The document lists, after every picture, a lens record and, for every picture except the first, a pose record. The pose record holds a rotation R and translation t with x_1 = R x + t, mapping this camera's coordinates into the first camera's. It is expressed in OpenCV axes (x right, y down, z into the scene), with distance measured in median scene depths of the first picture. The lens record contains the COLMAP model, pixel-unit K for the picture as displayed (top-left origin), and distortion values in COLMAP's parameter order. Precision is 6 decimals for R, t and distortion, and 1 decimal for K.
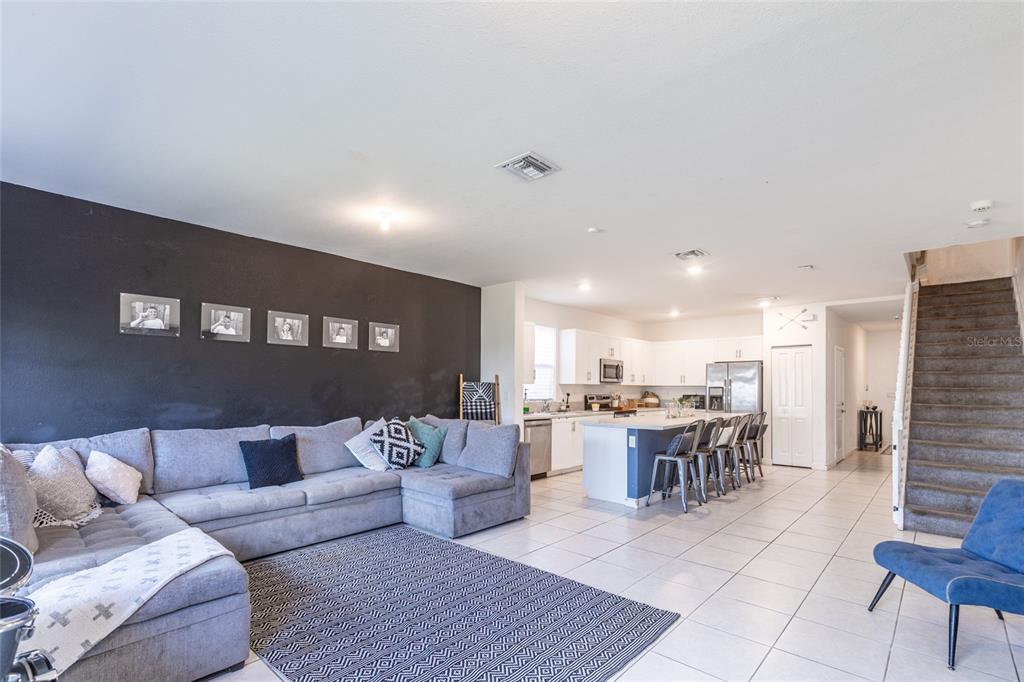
lens RADIAL K [[441.5, 0, 566.4], [0, 441.5, 379.4], [0, 0, 1]] dist [0.003174, -0.001034]
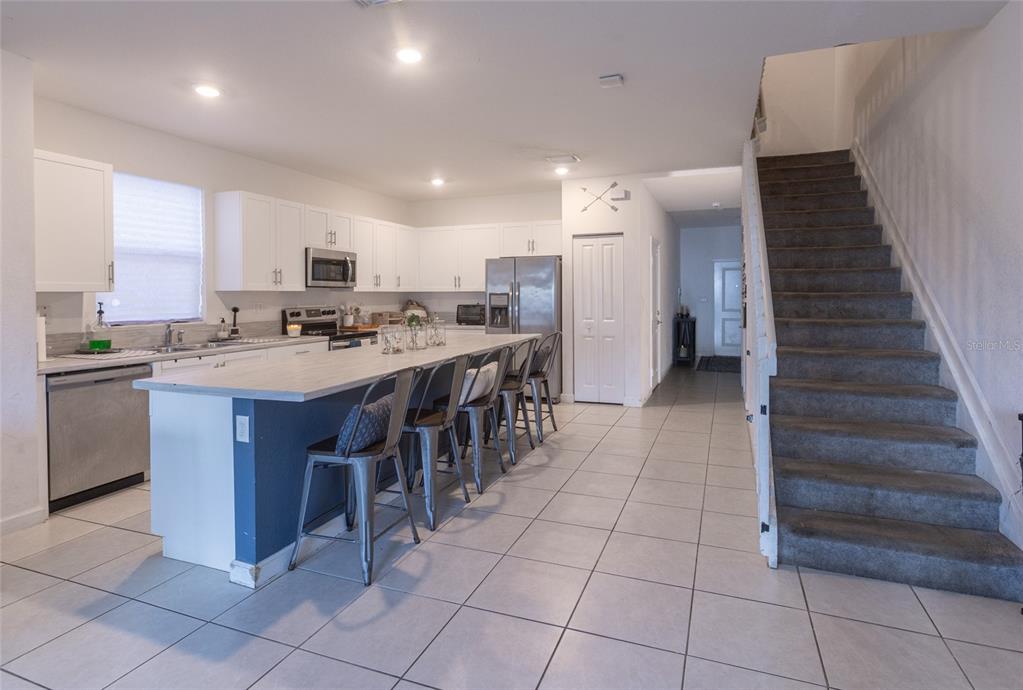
lens RADIAL K [[469.0, 0, 551.8], [0, 469.0, 301.2], [0, 0, 1]] dist [-0.001070, 0.000741]
pose [[0.936764, -0.015315, 0.349628, 0.255575], [0.002647, 0.999323, 0.036683, 0.004566], [-0.349953, -0.033438, 0.936170, 0.461929]]
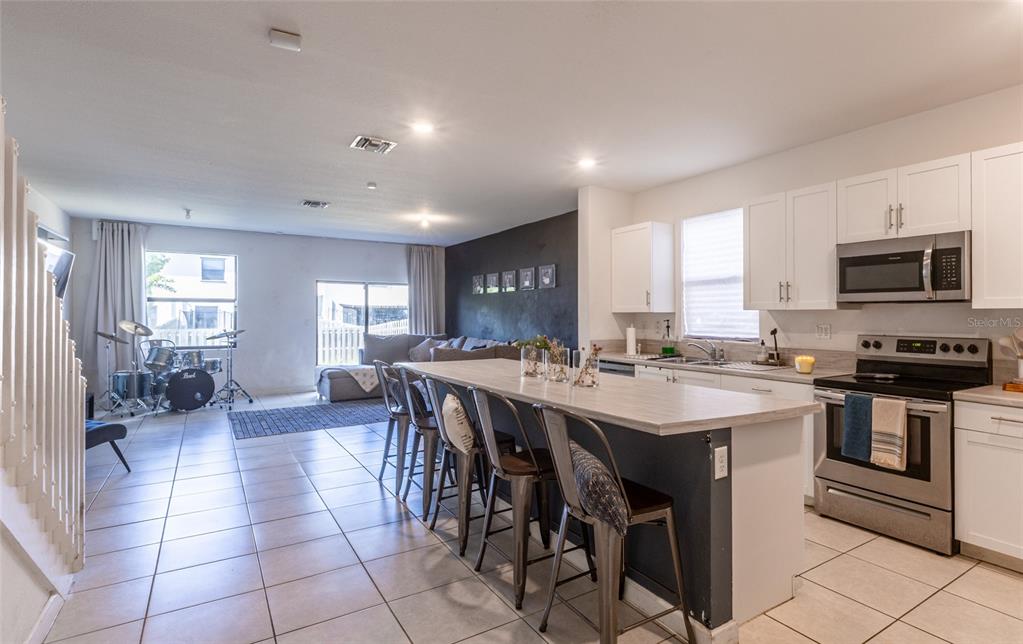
lens RADIAL K [[483.5, 0, 503.1], [0, 483.5, 313.0], [0, 0, 1]] dist [0.000187, 0.000933]
pose [[-0.316515, -0.009541, -0.948539, 0.906045], [0.017731, 0.999715, -0.015972, 0.025220], [0.948422, -0.021874, -0.316256, 1.323413]]
